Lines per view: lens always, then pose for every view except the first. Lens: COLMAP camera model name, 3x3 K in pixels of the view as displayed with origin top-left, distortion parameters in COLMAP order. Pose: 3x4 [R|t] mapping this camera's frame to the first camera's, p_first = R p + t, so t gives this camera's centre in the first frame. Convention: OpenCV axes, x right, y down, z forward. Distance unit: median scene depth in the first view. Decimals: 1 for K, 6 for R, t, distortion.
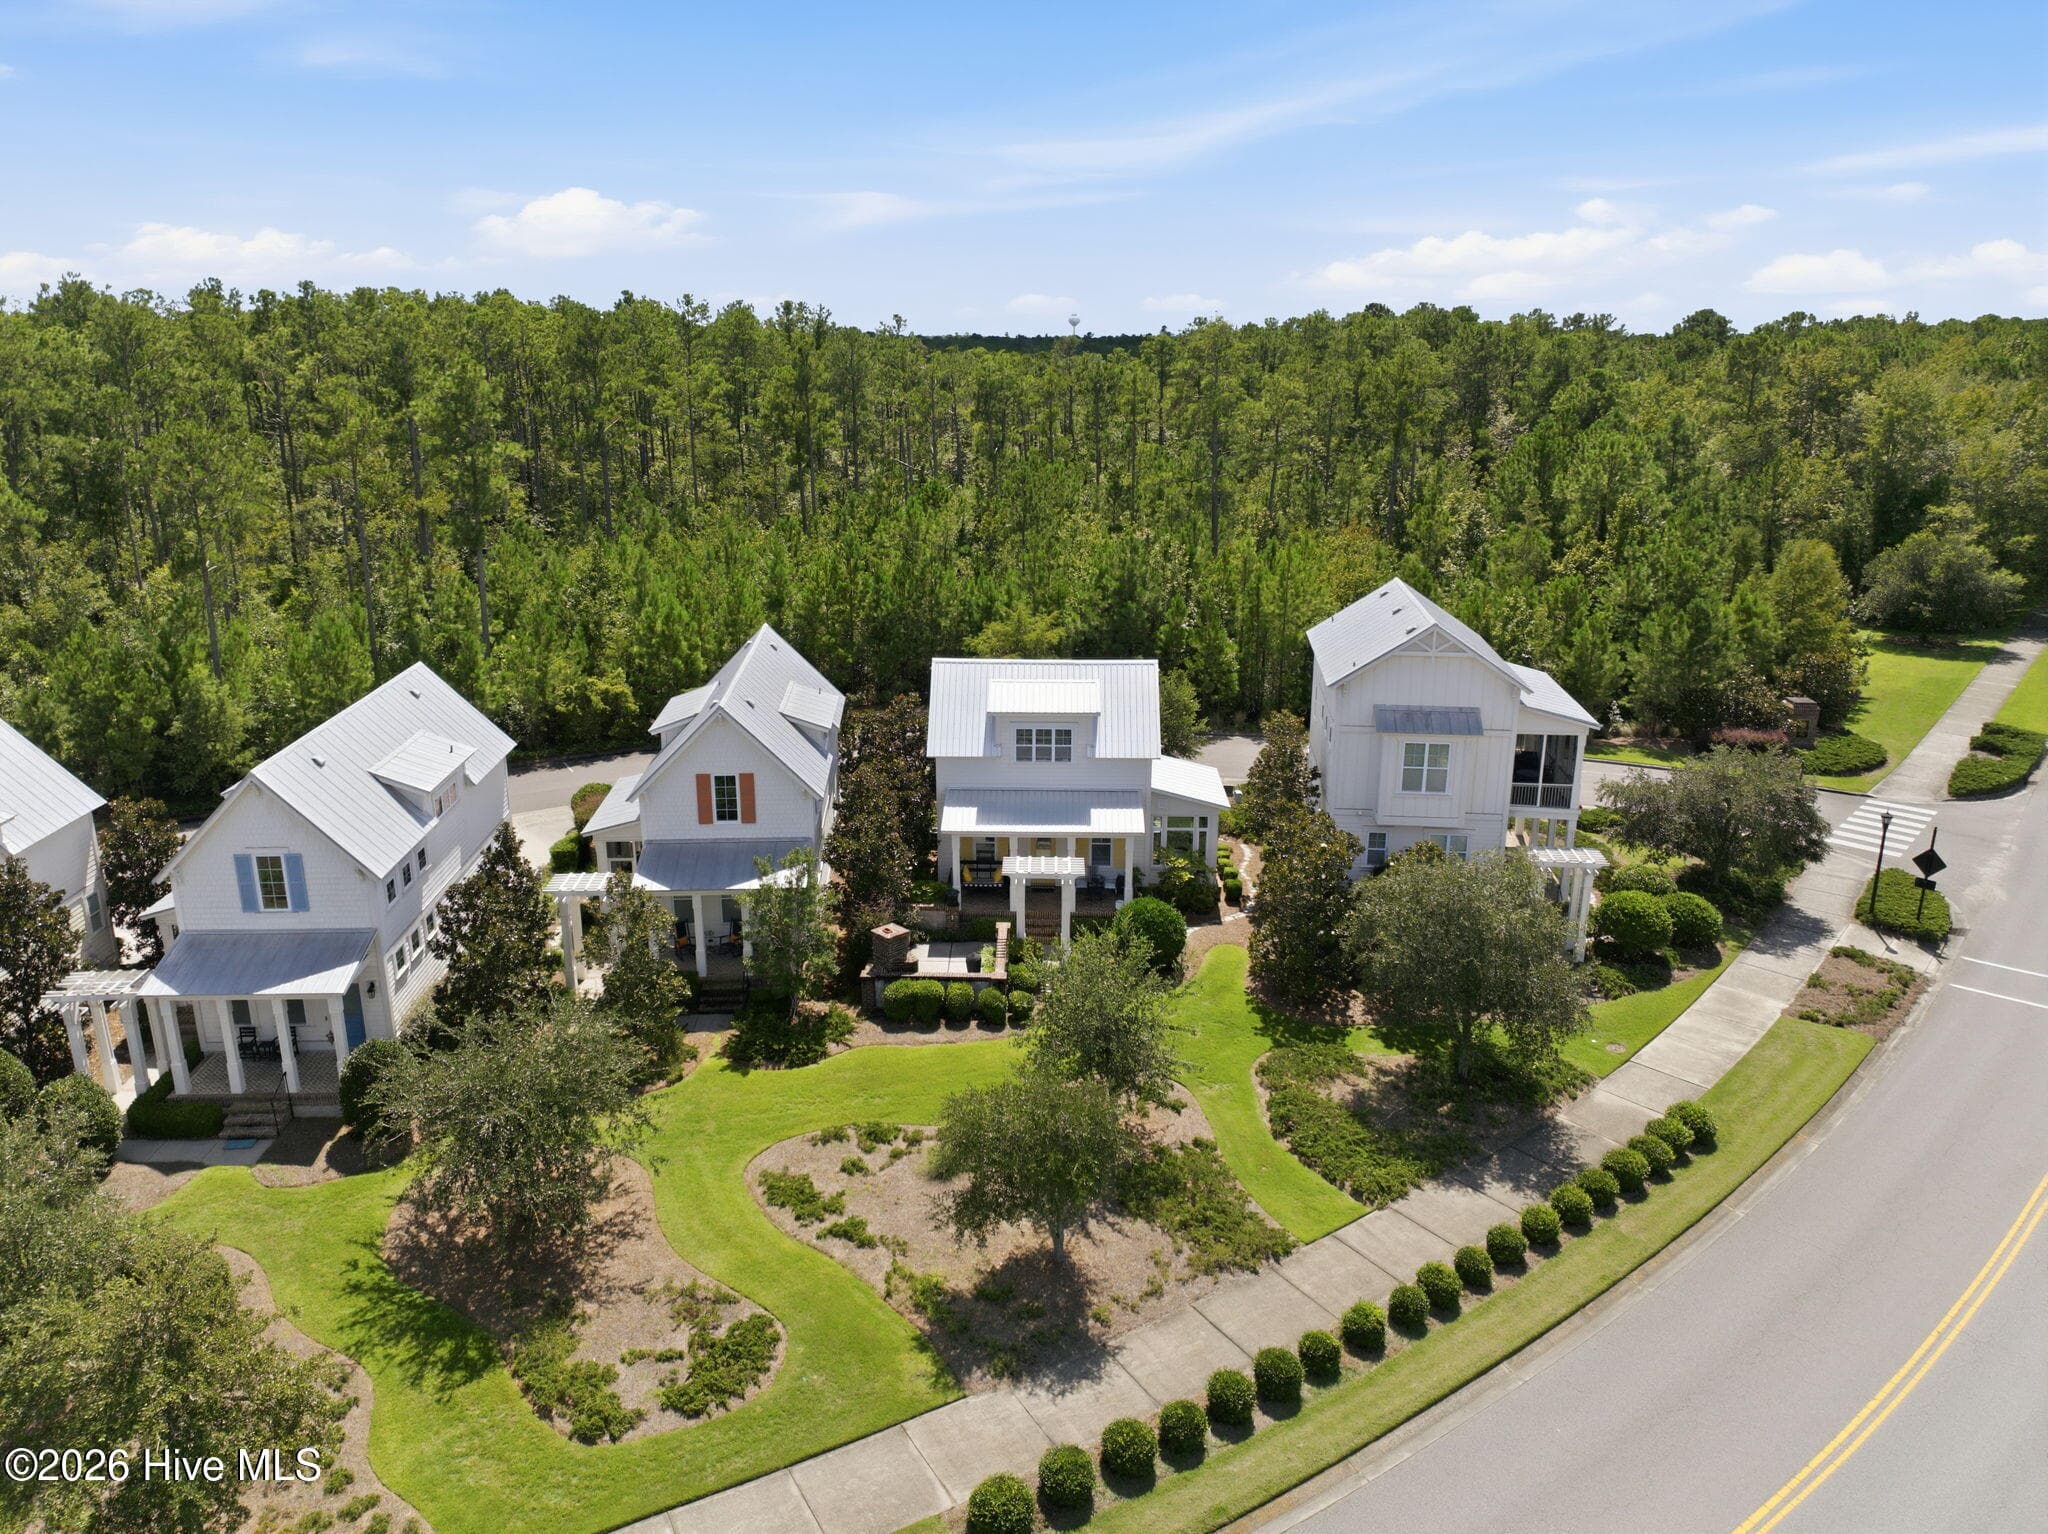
lens RADIAL K [[1426.5, 0, 1011.6], [0, 1426.5, 771.2], [0, 0, 1]] dist [-0.037410, -0.000932]
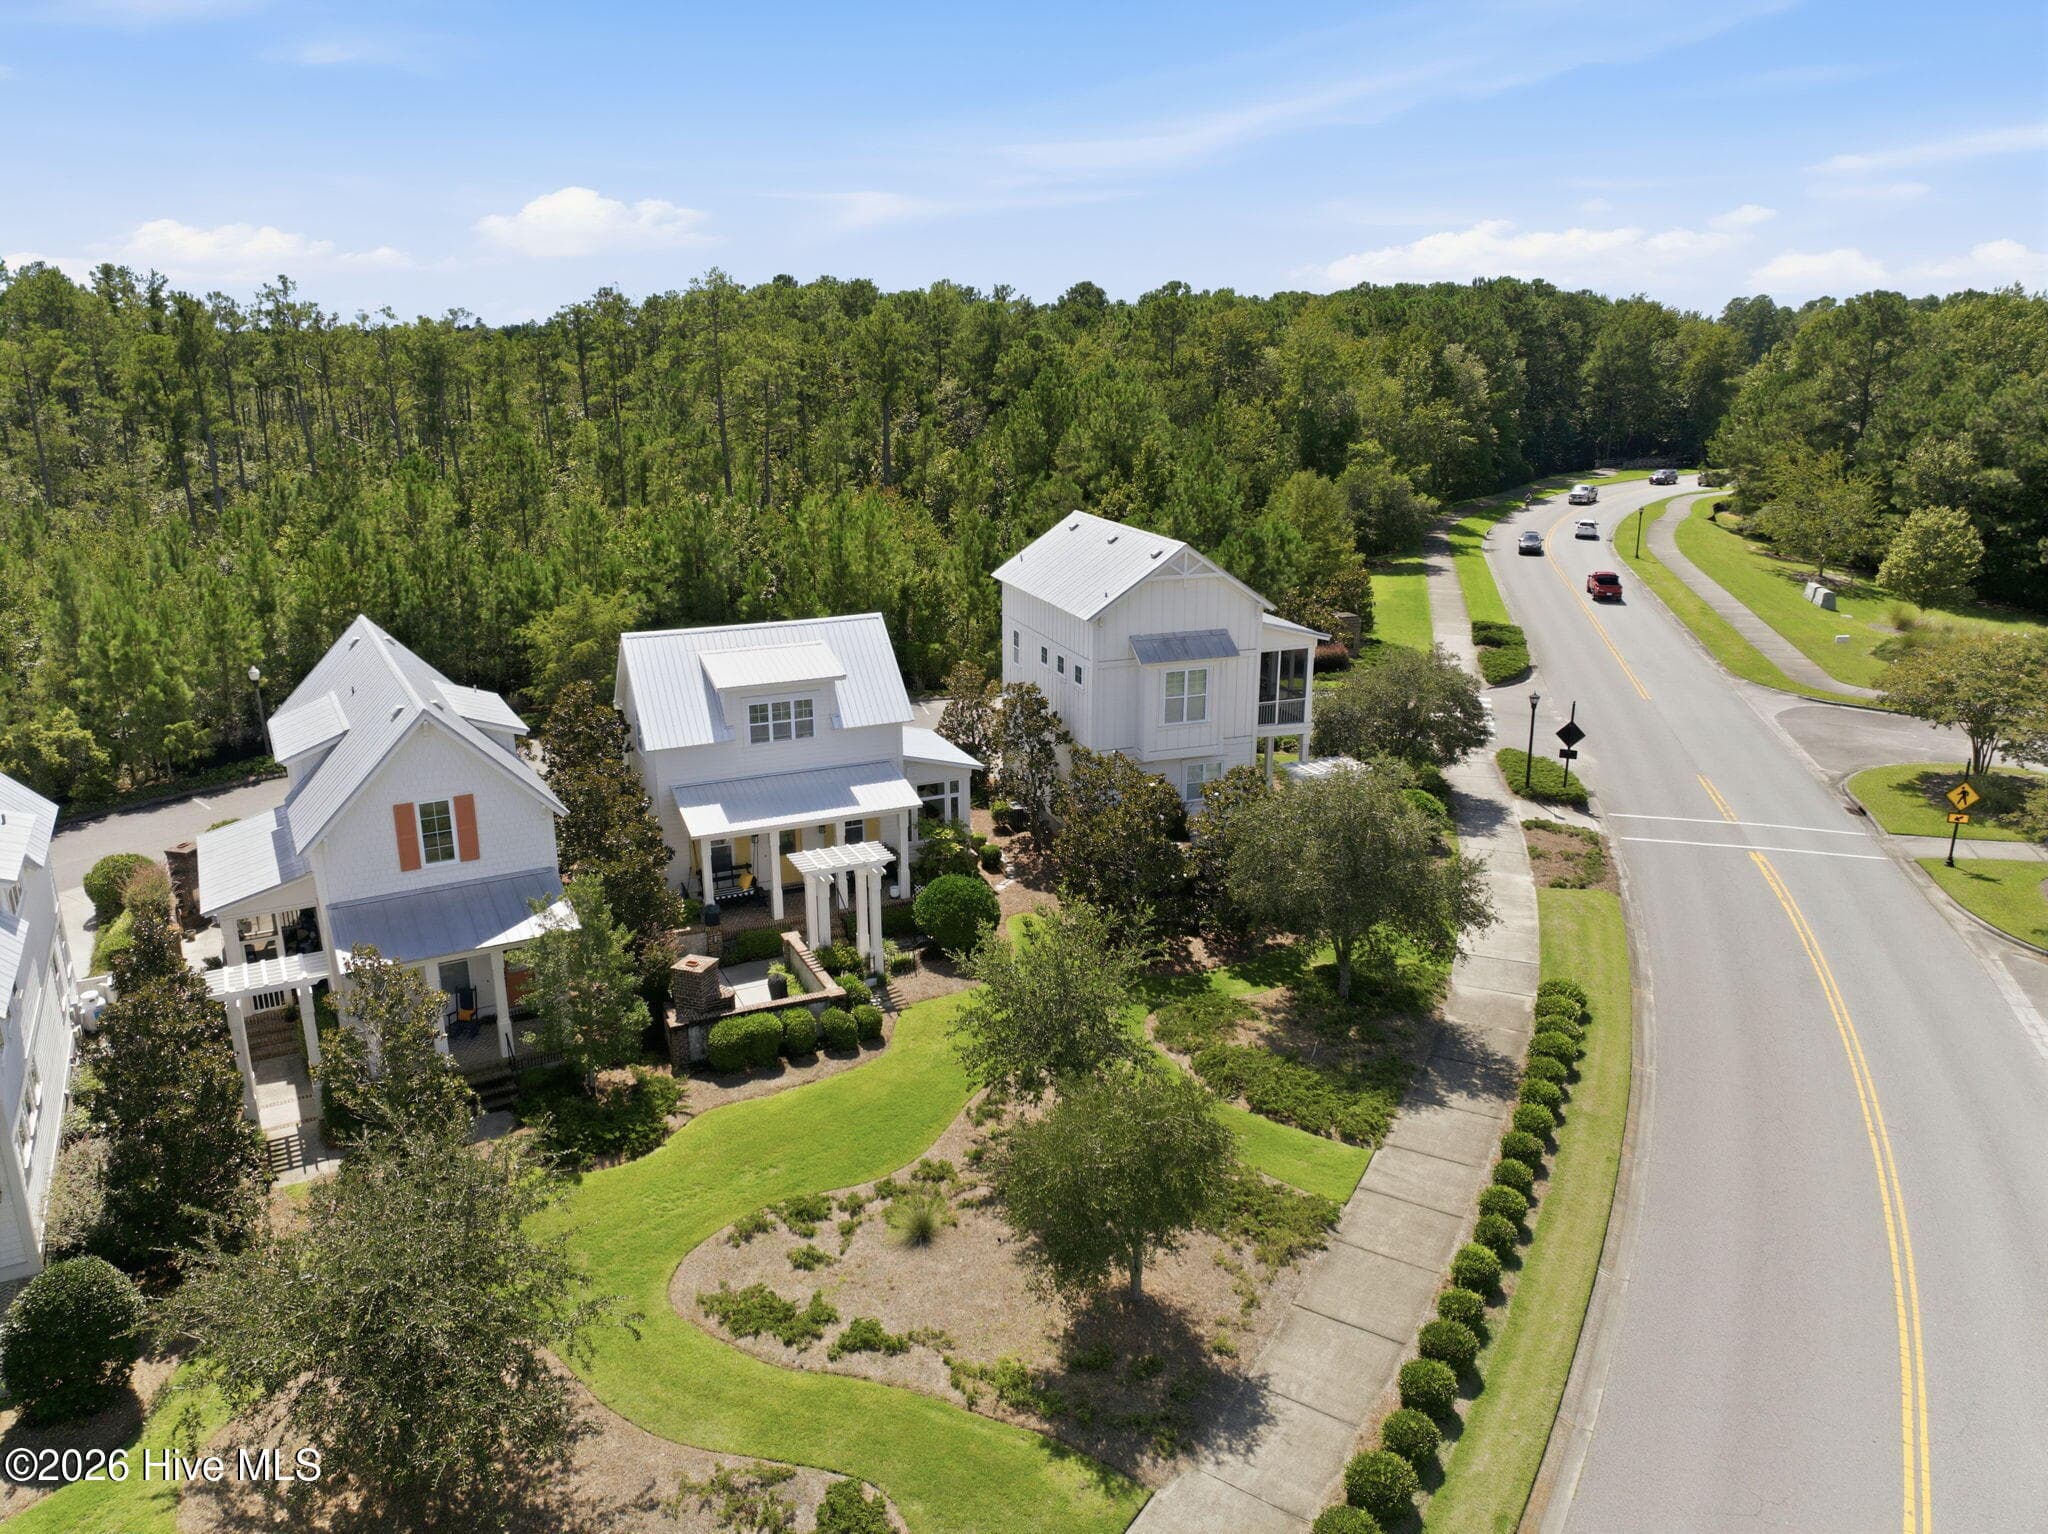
lens RADIAL K [[1434.6, 0, 1012.6], [0, 1434.6, 759.7], [0, 0, 1]] dist [-0.023457, -0.024258]
pose [[0.896689, -0.125942, 0.424367, -0.242157], [0.128266, 0.991468, 0.023218, 0.002664], [-0.423670, 0.033613, 0.905193, 0.184366]]
